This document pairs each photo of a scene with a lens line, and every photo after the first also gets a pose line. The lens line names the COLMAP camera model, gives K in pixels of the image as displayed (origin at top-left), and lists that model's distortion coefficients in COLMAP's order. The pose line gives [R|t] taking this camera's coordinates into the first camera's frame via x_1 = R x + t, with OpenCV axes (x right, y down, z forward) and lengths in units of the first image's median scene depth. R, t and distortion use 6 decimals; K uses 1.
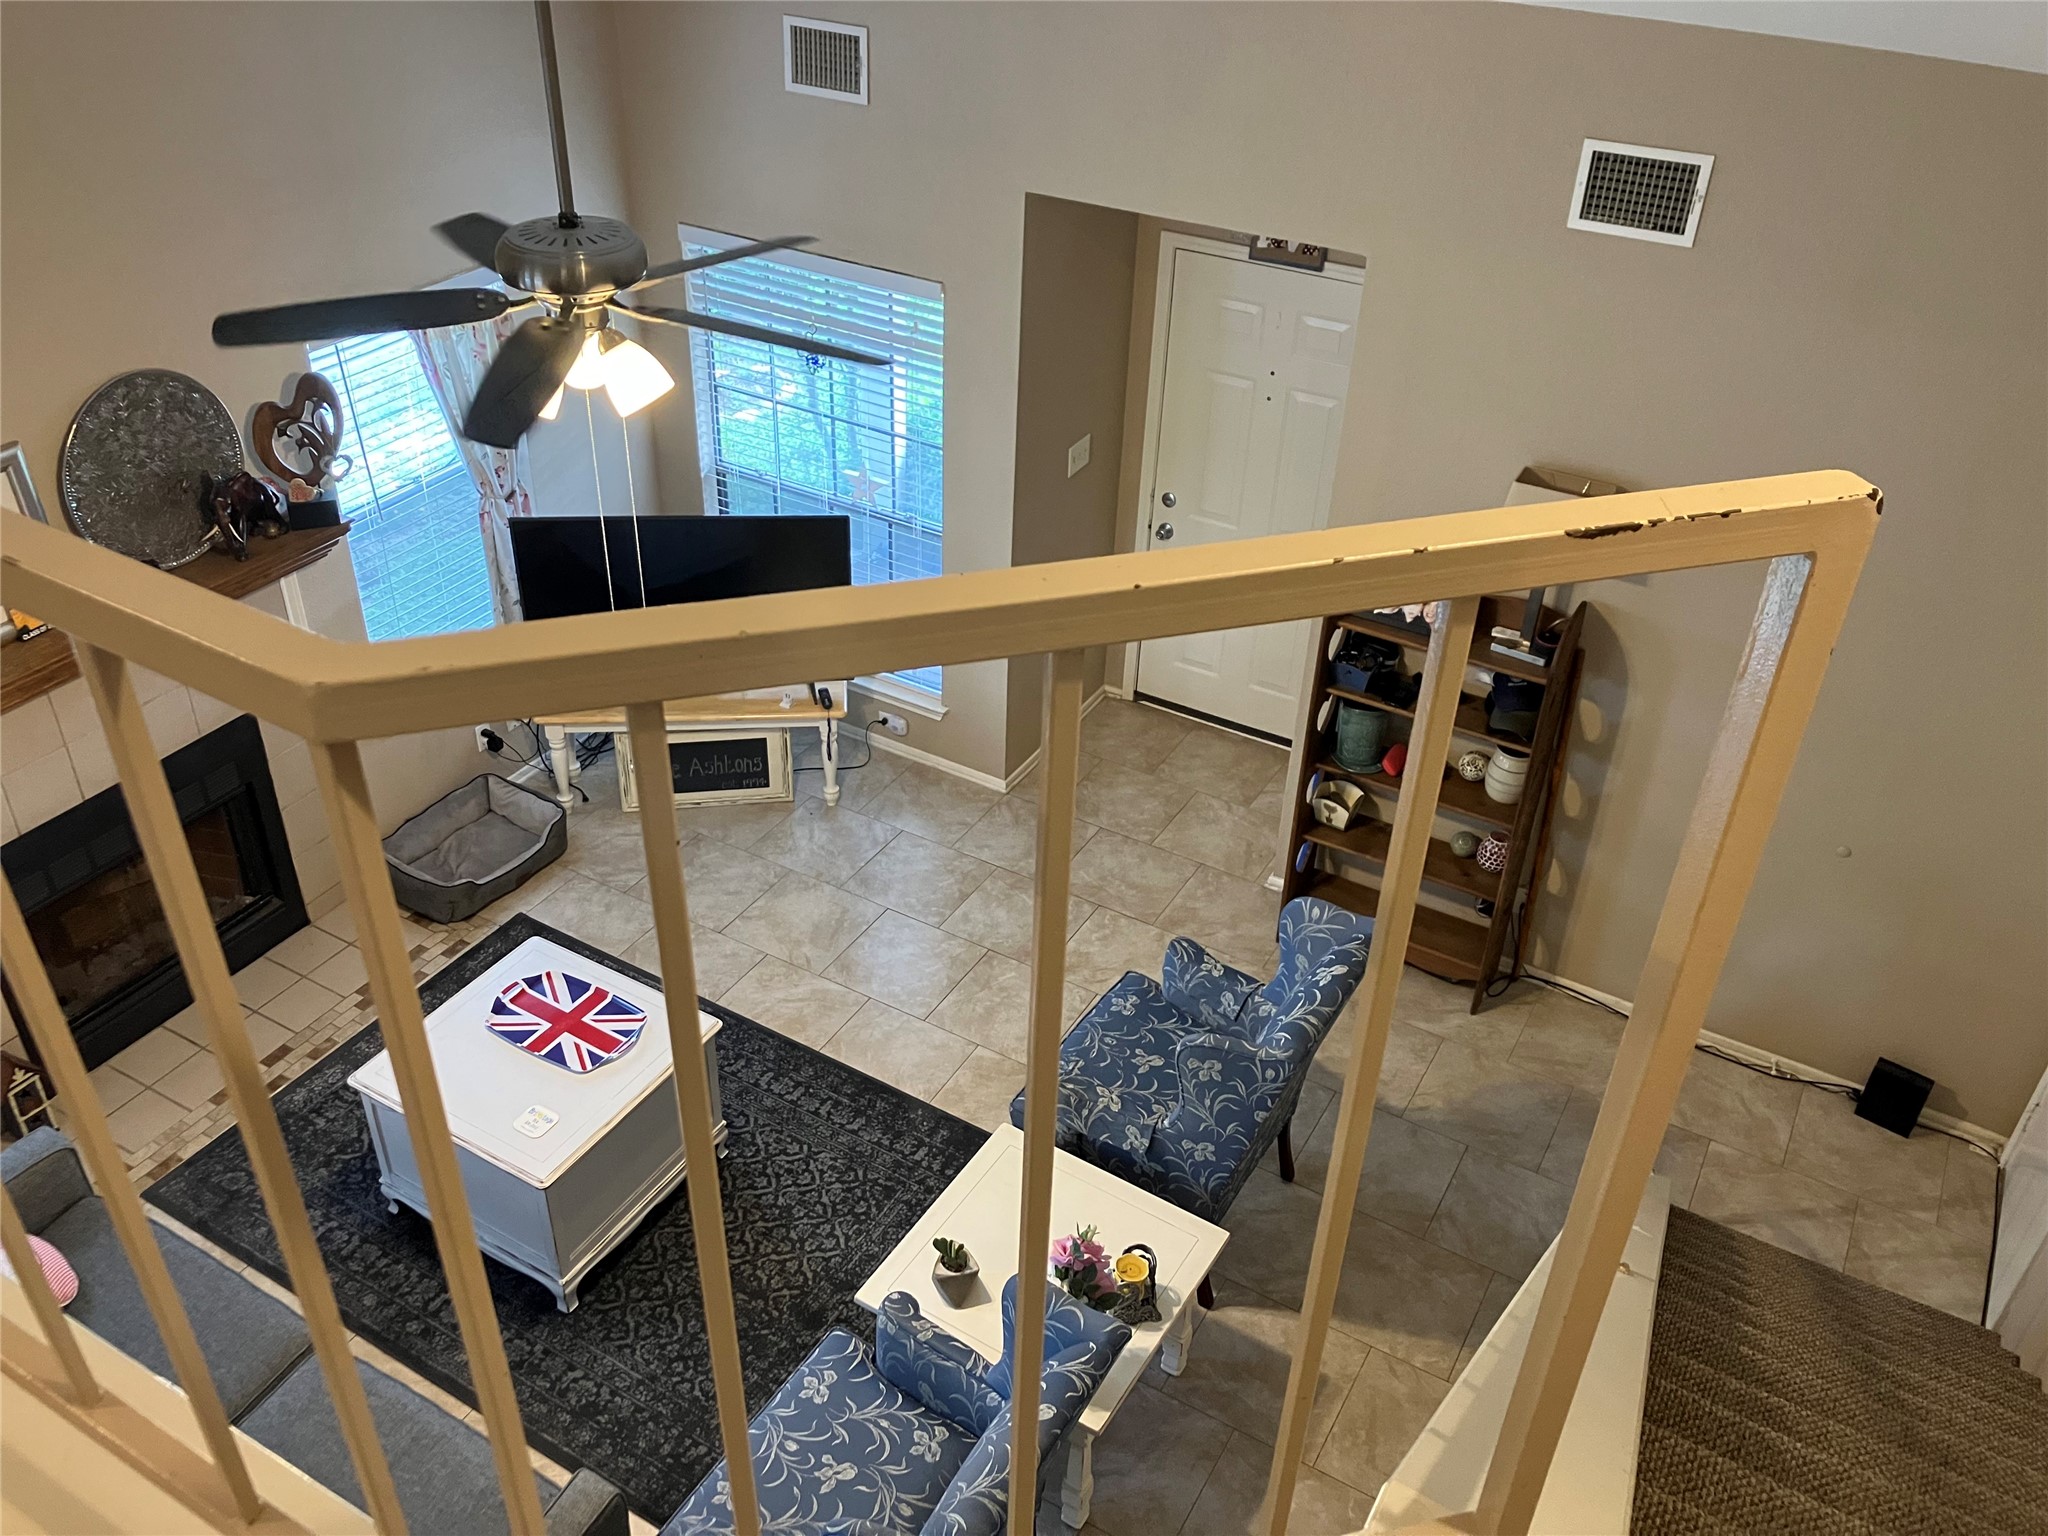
lens RADIAL K [[1686.0, 0, 1028.9], [0, 1686.0, 784.9], [0, 0, 1]] dist [0.050460, -0.044178]
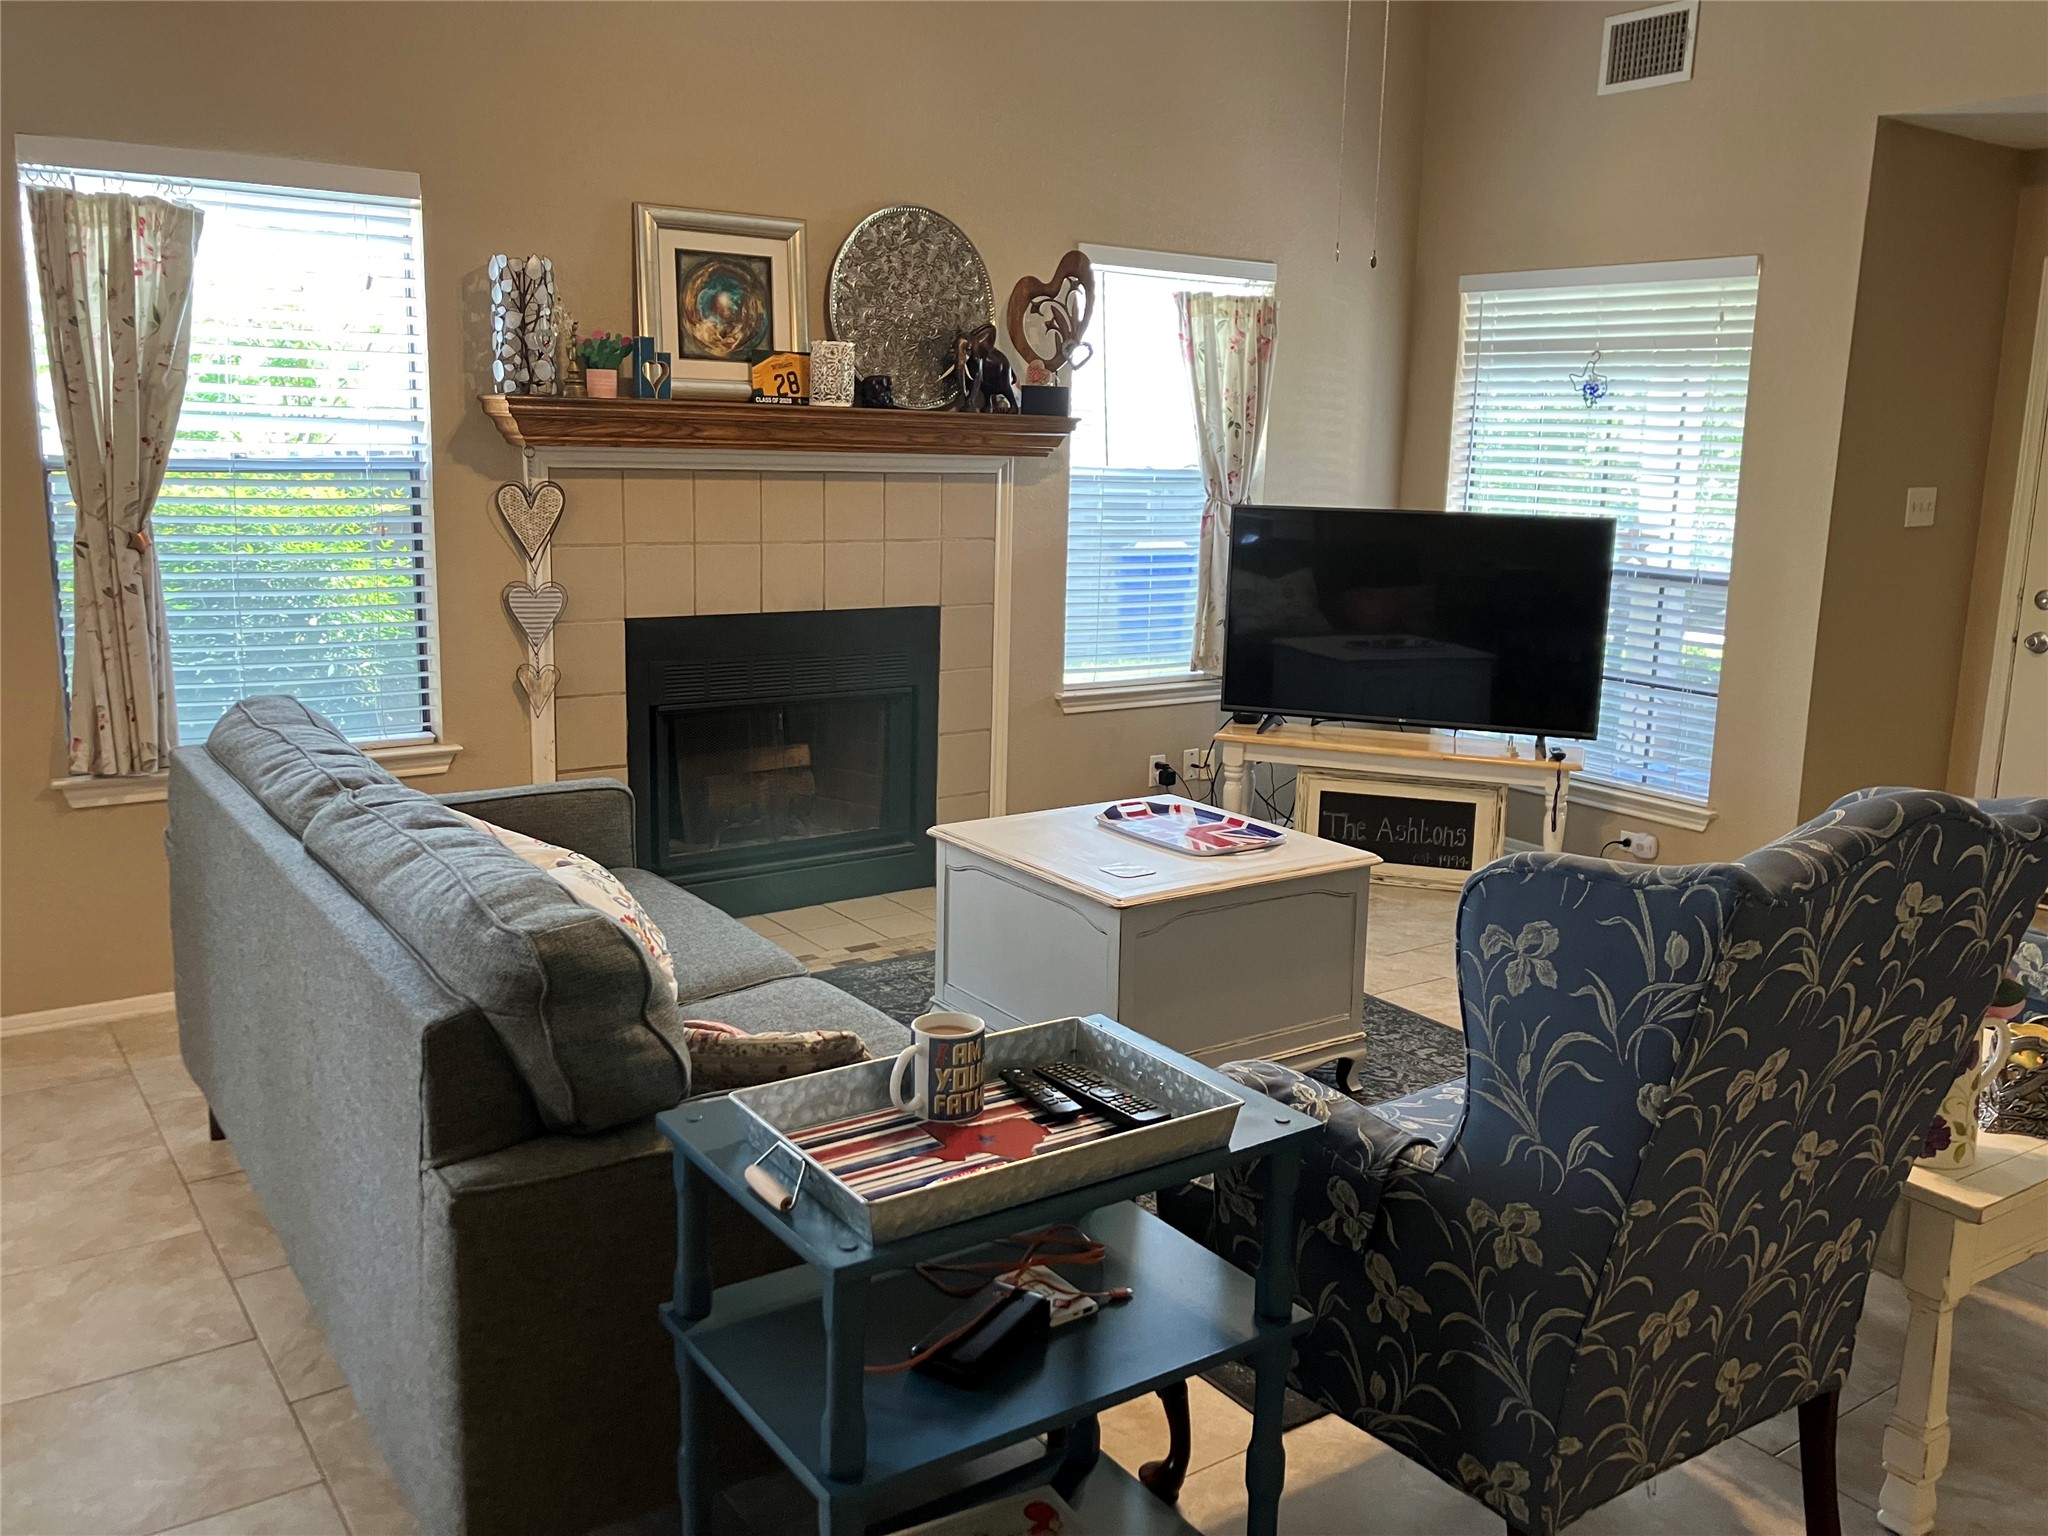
lens RADIAL K [[1686.0, 0, 1043.0], [0, 1686.0, 756.4], [0, 0, 1]] dist [0.050460, -0.044178]
pose [[0.910855, 0.061565, -0.408110, -0.015383], [-0.228895, 0.898164, -0.375377, 0.381592], [0.343440, 0.435328, 0.832189, 0.282515]]
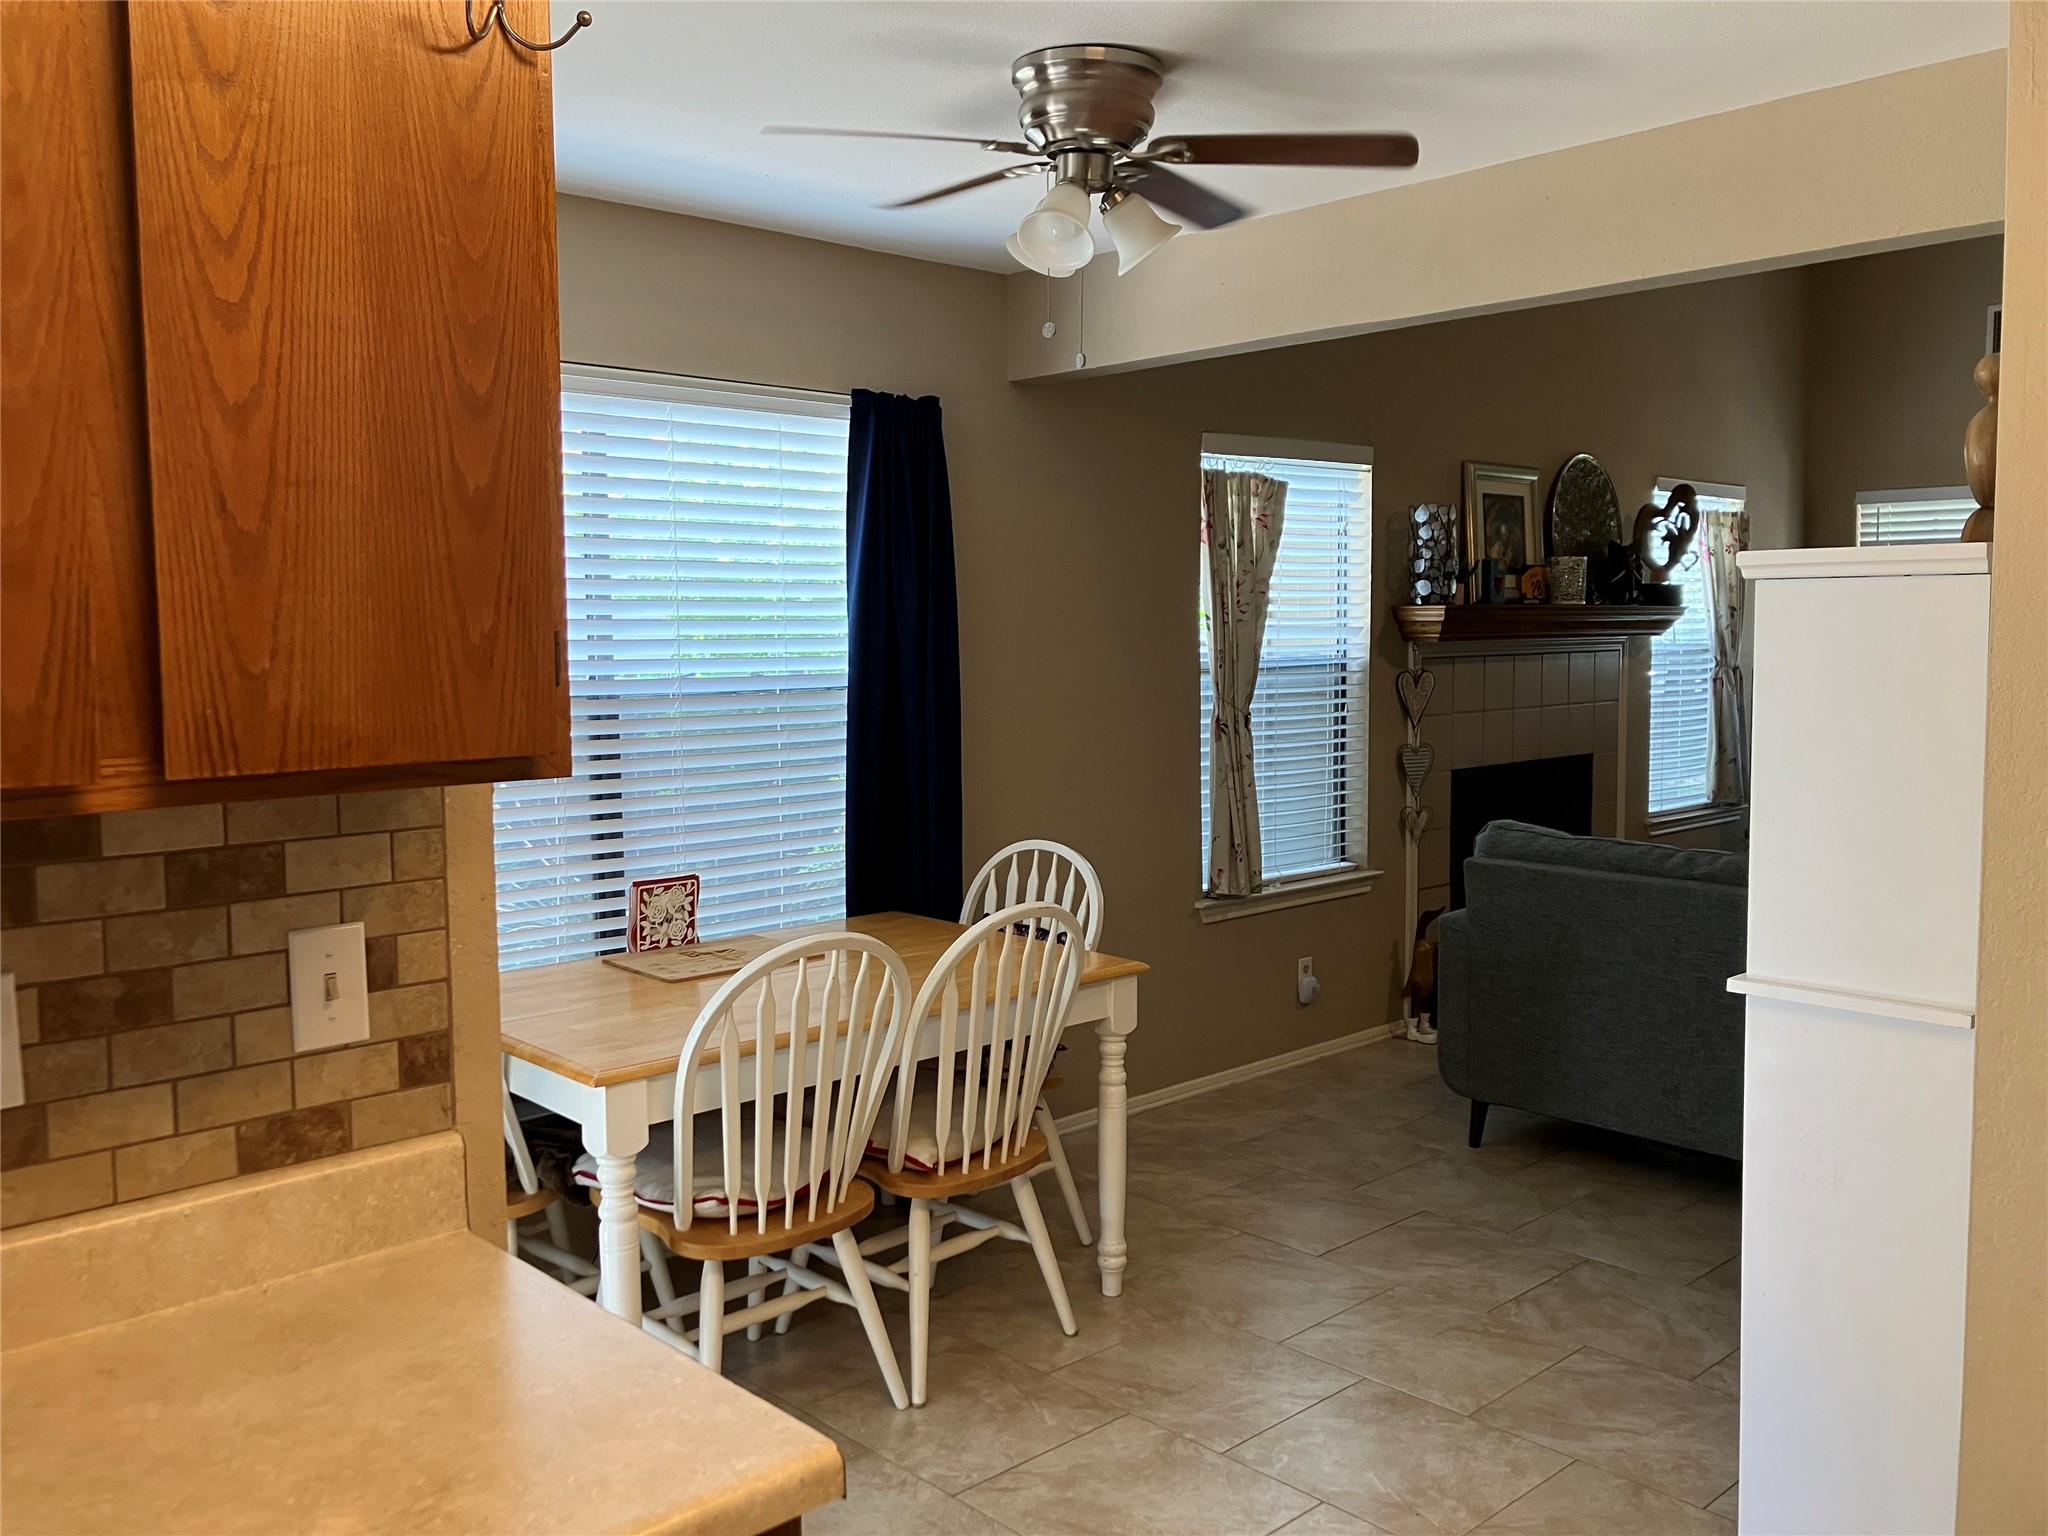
lens RADIAL K [[1686.0, 0, 1026.9], [0, 1686.0, 756.8], [0, 0, 1]] dist [0.050460, -0.044178]
pose [[0.960014, -0.024719, -0.278857, -0.522842], [-0.121997, 0.859599, -0.496193, 0.629438], [0.251971, 0.510372, 0.822211, -0.104775]]
